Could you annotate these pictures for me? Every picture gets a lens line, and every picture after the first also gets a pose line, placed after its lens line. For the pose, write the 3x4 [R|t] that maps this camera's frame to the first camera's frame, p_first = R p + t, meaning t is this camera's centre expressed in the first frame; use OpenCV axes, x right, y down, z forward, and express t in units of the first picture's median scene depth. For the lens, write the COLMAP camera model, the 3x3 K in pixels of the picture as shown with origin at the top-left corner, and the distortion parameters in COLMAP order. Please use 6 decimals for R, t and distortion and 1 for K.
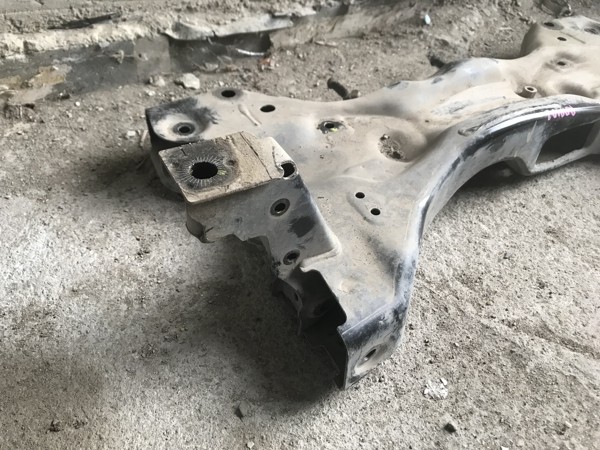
lens RADIAL K [[506.4, 0, 300.0], [0, 506.4, 225.0], [0, 0, 1]] dist [0.000678, 0.005963]
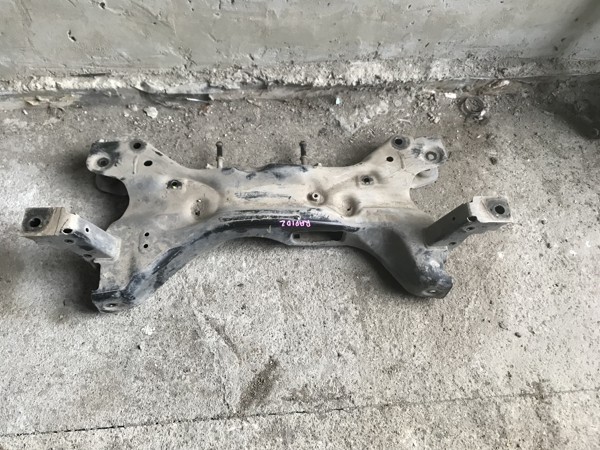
lens RADIAL K [[497.3, 0, 300.0], [0, 497.3, 225.0], [0, 0, 1]] dist [0.003141, 0.002778]
pose [[0.892127, 0.381320, -0.242289, 0.882150], [-0.303809, 0.903281, 0.302958, -0.687168], [0.334379, -0.196667, 0.921690, -0.493001]]
